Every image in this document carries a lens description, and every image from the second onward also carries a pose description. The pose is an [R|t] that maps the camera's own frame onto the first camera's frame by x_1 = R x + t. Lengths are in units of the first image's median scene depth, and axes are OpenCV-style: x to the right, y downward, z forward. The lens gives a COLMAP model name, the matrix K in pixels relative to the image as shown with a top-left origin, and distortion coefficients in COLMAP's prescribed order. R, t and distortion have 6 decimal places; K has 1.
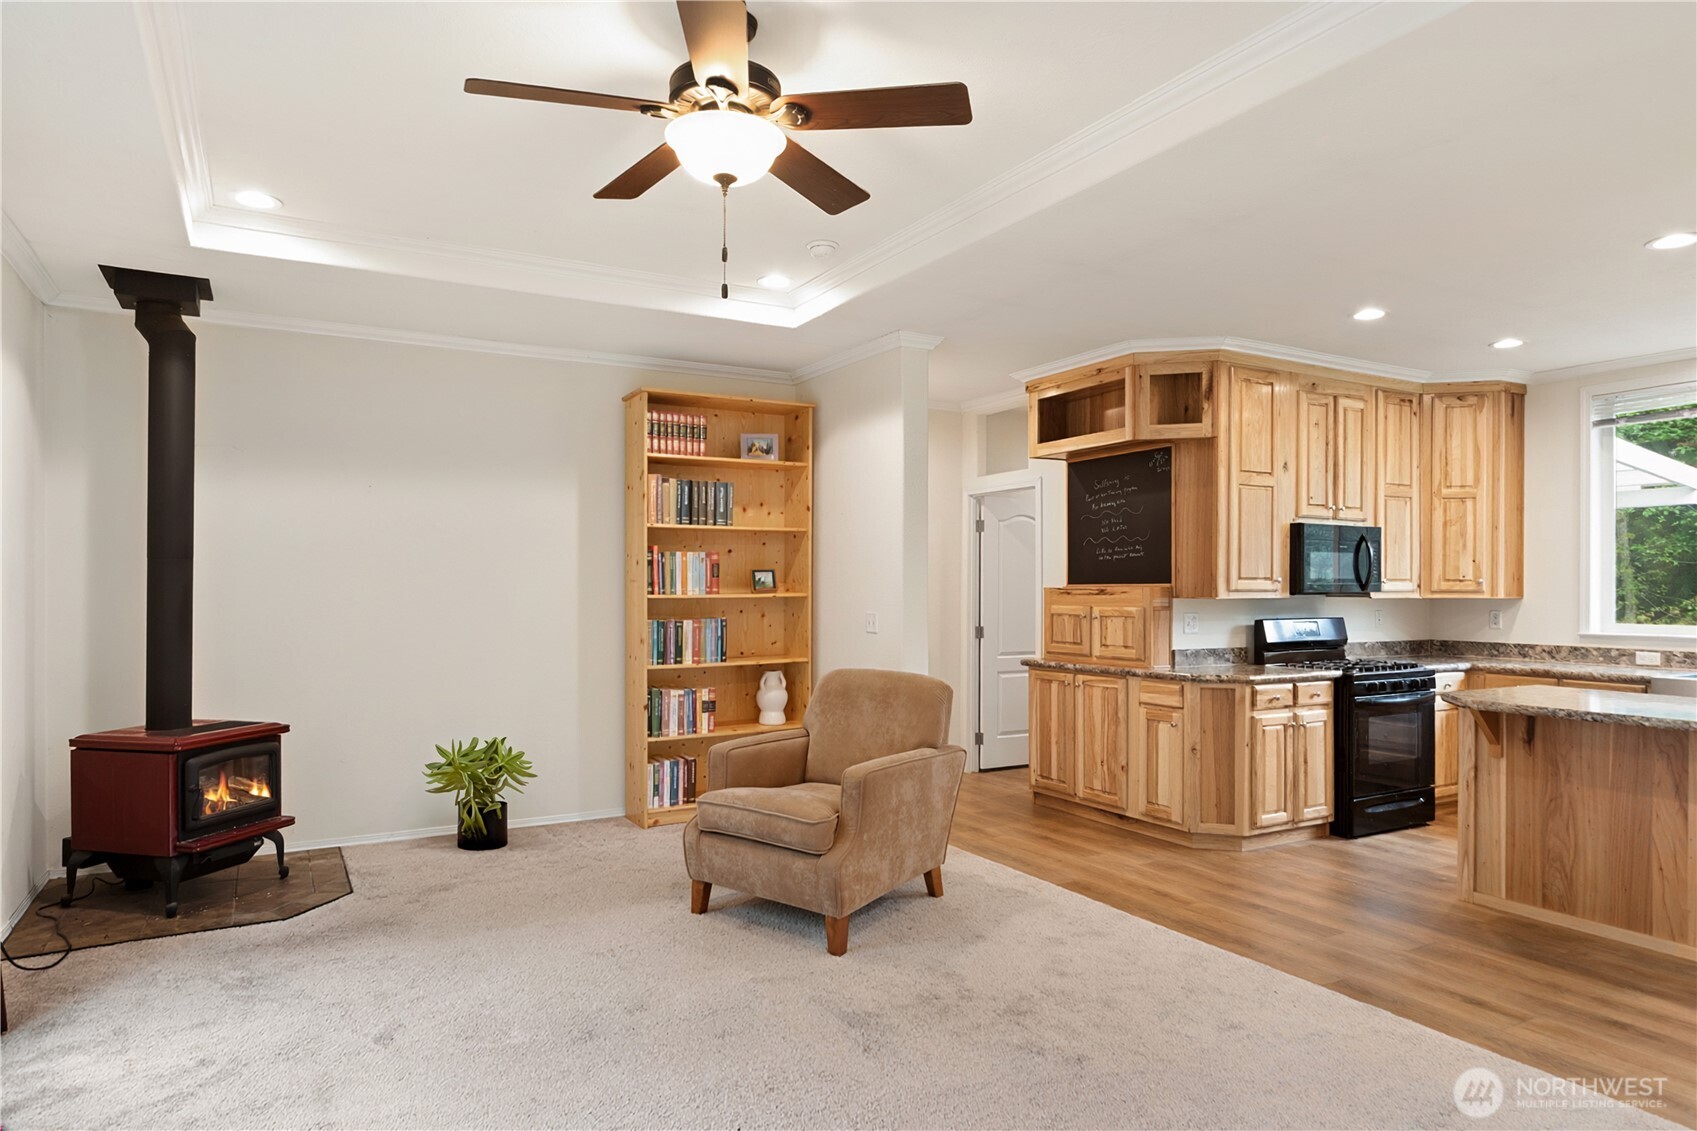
lens RADIAL K [[1003.3, 0, 846.3], [0, 1003.3, 592.1], [0, 0, 1]] dist [0.002455, 0.000919]
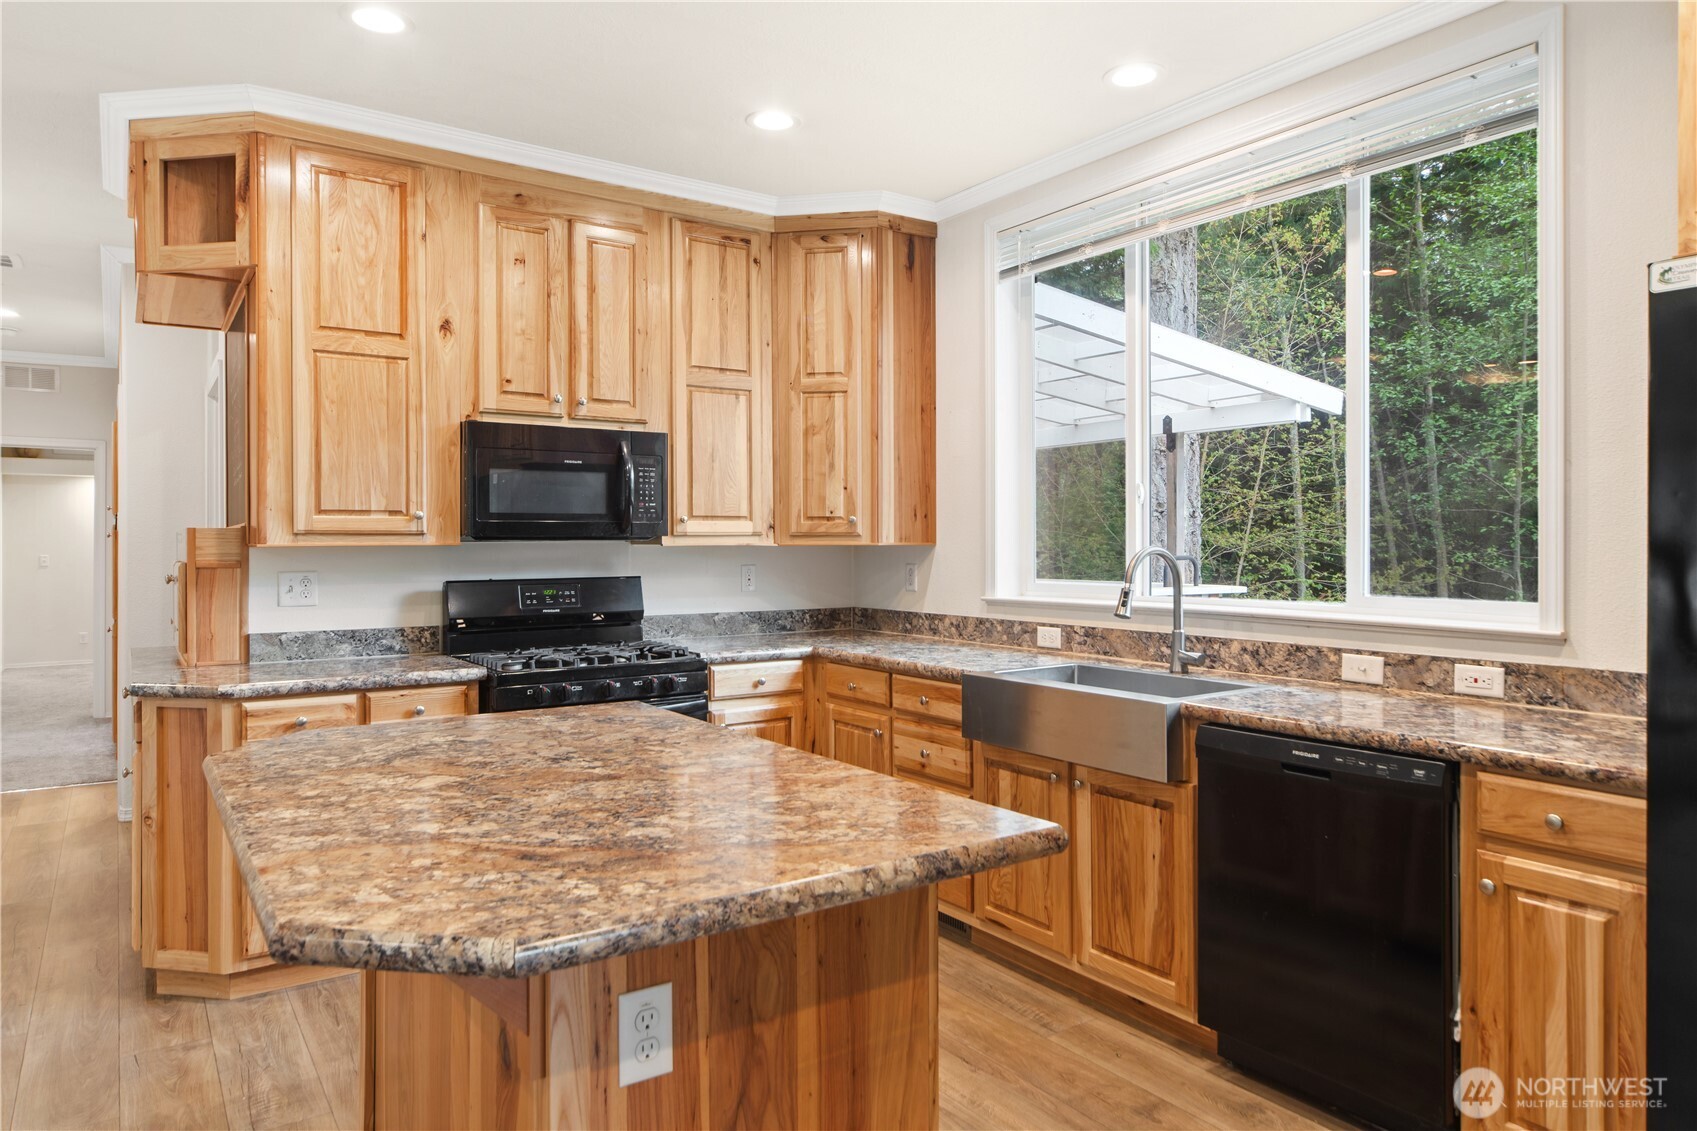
lens RADIAL K [[1055.8, 0, 847.4], [0, 1055.8, 547.7], [0, 0, 1]] dist [-0.000389, 0.000298]
pose [[0.995468, -0.005620, 0.094930, 0.588215], [0.005602, 0.999984, 0.000452, 0.007900], [-0.094931, 0.000082, 0.995484, 0.332294]]
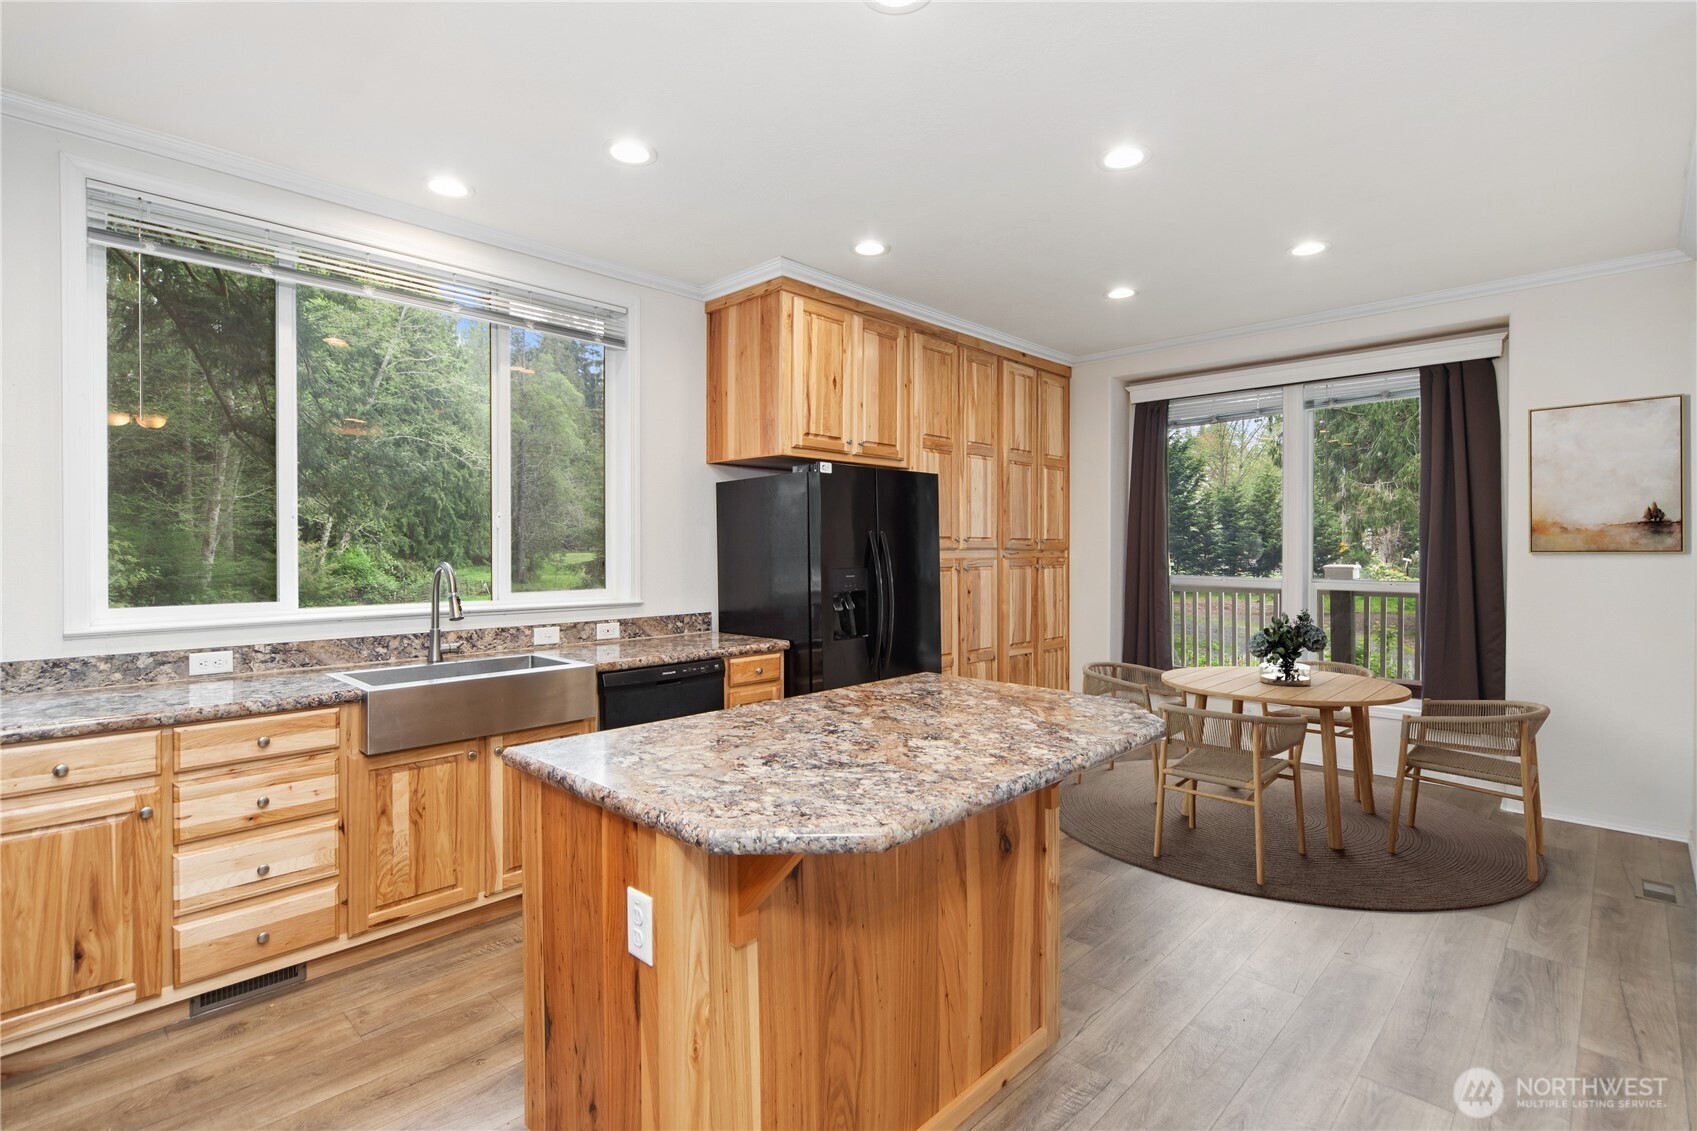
lens RADIAL K [[781.0, 0, 871.2], [0, 781.0, 554.7], [0, 0, 1]] dist [-0.000515, -0.000477]
pose [[-0.306728, -0.007403, 0.951768, 0.228193], [0.004632, 0.999946, 0.009271, -0.000661], [-0.951786, 0.007252, -0.306677, 0.745239]]
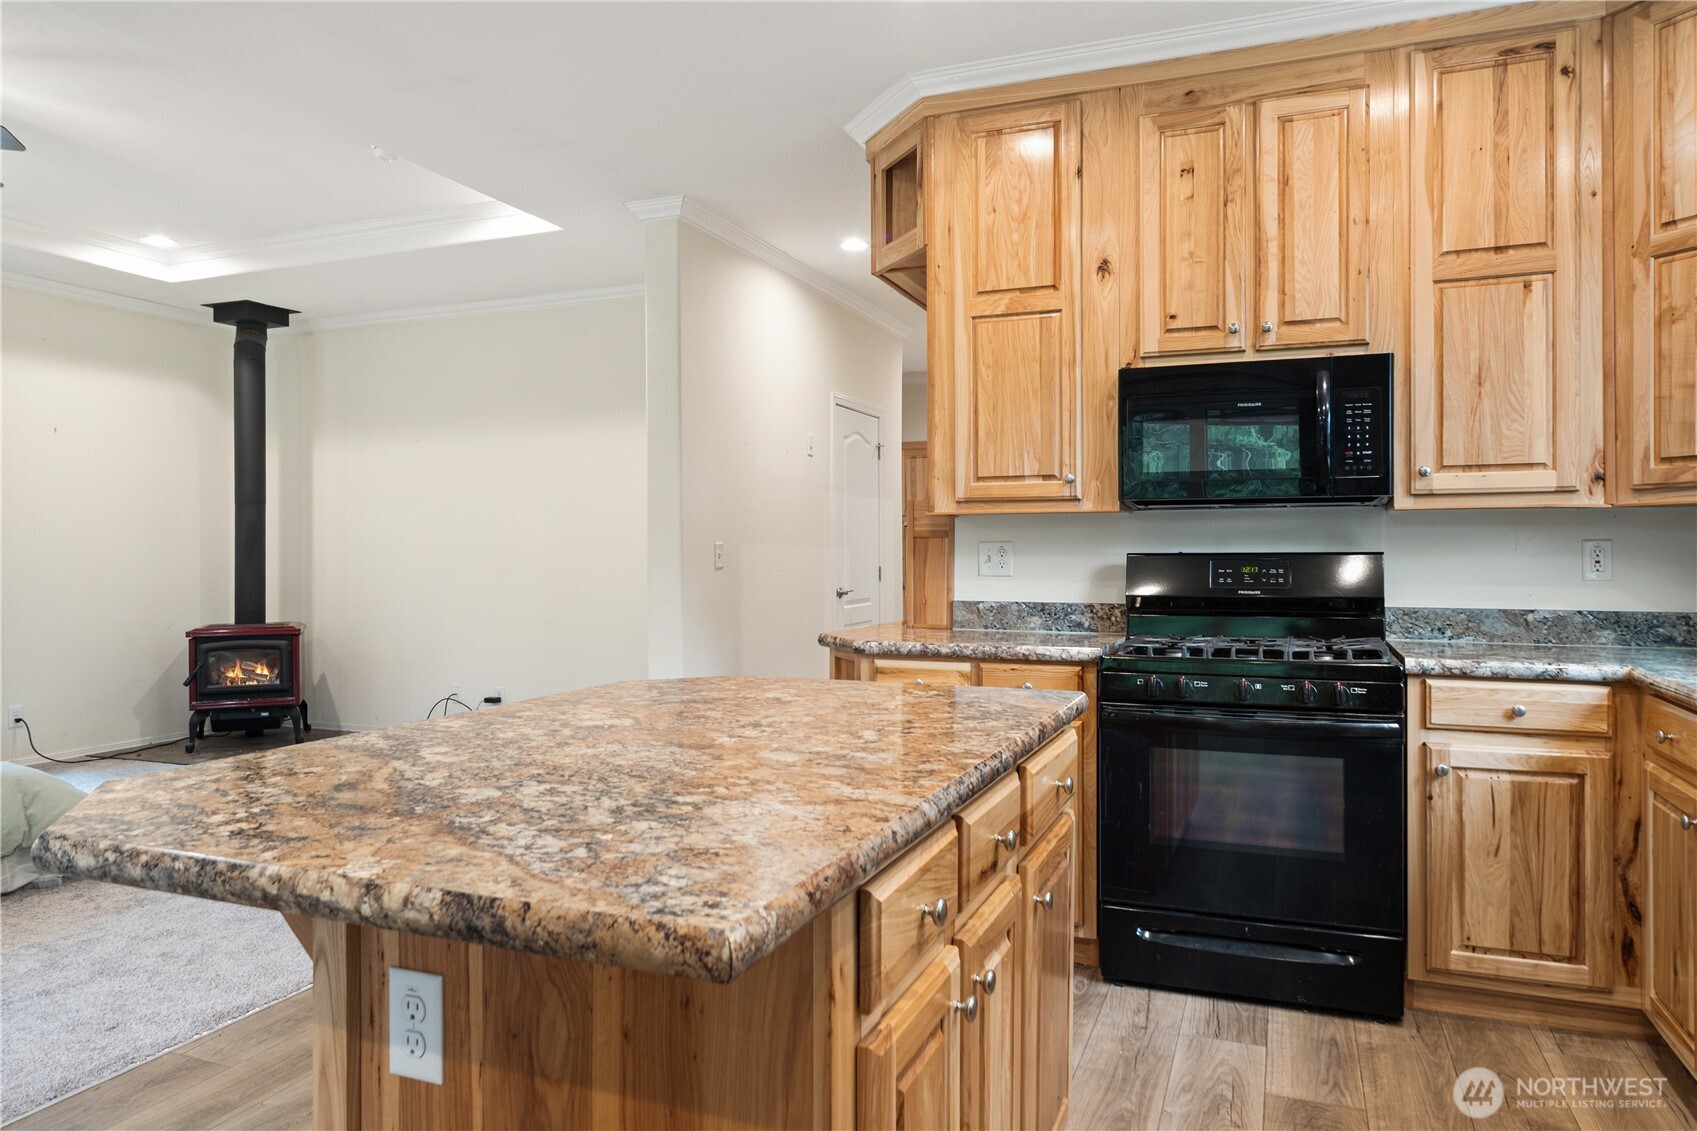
lens RADIAL K [[1102.7, 0, 857.3], [0, 1102.7, 553.7], [0, 0, 1]] dist [-0.001348, -0.000259]
pose [[0.635255, -0.000612, -0.772302, 0.773163], [0.000642, 1.000000, -0.000265, 0.027121], [0.772302, -0.000327, 0.635256, 0.498981]]
